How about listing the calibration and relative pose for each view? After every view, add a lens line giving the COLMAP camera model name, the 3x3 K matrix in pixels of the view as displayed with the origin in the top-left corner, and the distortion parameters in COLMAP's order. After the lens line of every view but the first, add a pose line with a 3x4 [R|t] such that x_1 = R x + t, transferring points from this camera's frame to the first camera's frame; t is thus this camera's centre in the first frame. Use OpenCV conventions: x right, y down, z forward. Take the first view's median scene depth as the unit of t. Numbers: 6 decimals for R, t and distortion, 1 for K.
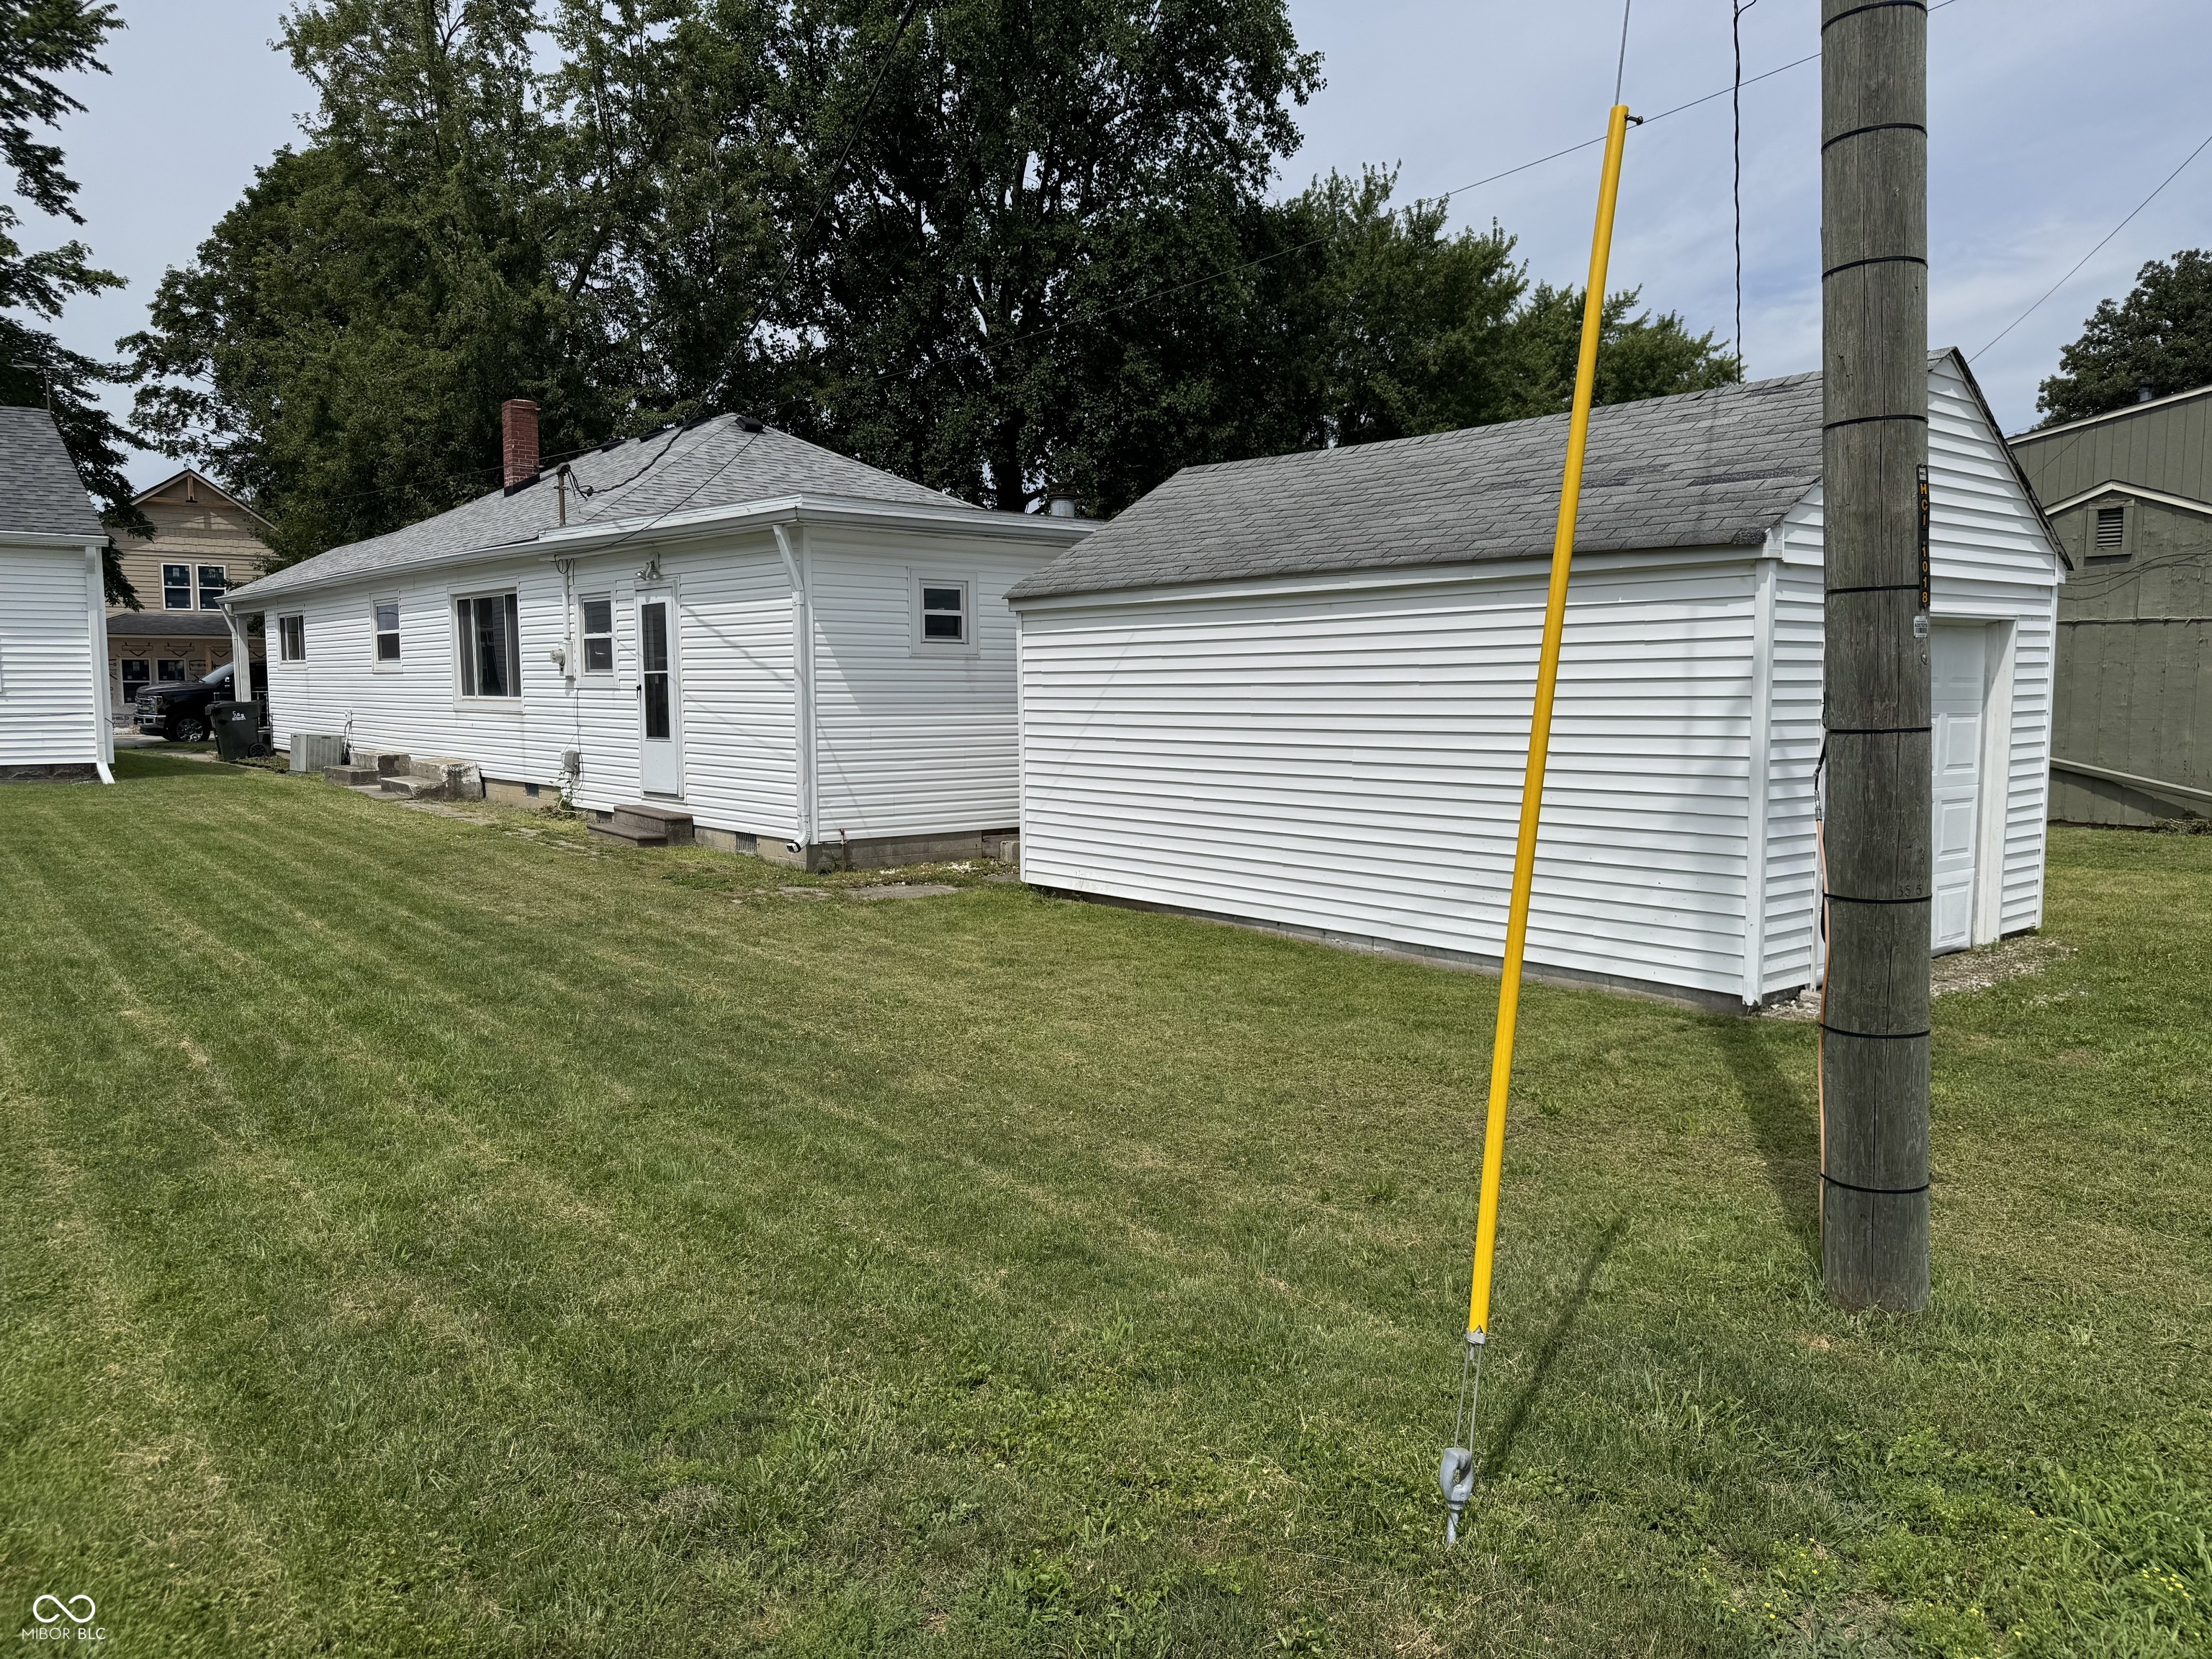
lens RADIAL K [[1578.2, 0, 1110.2], [0, 1578.2, 829.0], [0, 0, 1]] dist [0.090901, -0.087780]
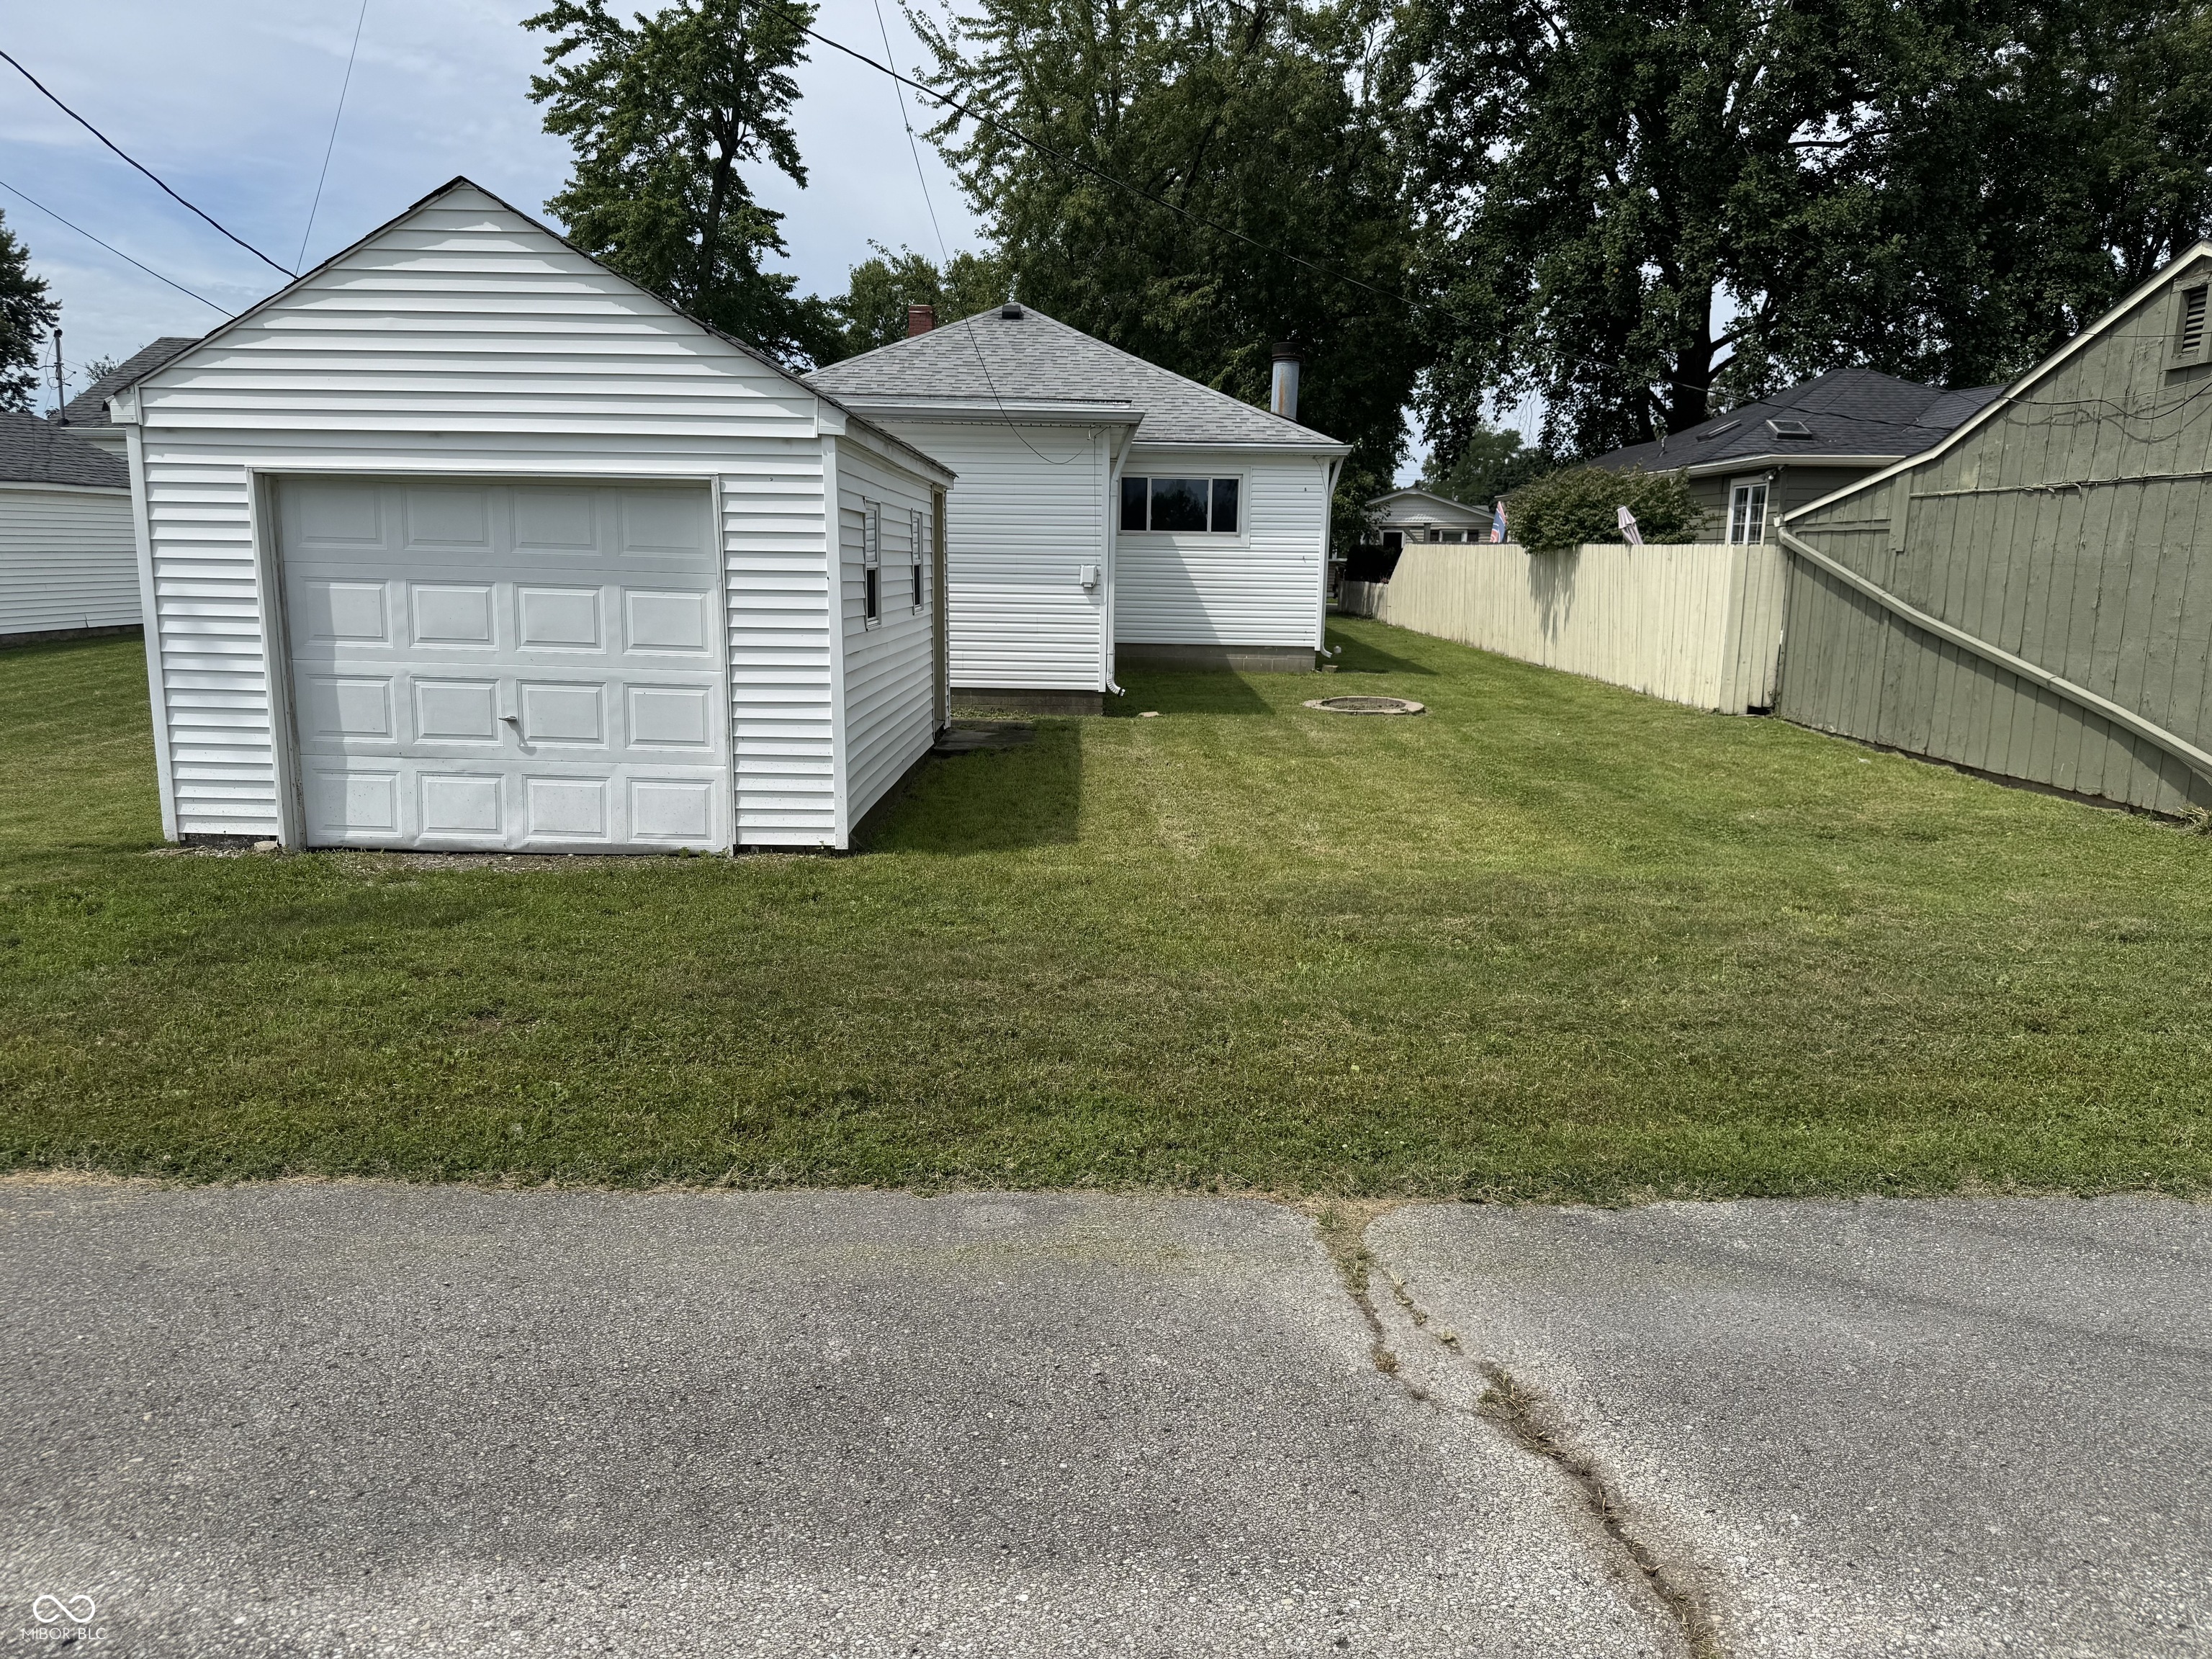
lens RADIAL K [[1578.2, 0, 1101.3], [0, 1578.2, 831.7], [0, 0, 1]] dist [0.090901, -0.087780]
pose [[0.748142, 0.128781, -0.650922, 0.926930], [-0.081074, 0.991376, 0.102955, -0.032777], [0.658567, -0.024252, 0.752131, 0.343887]]
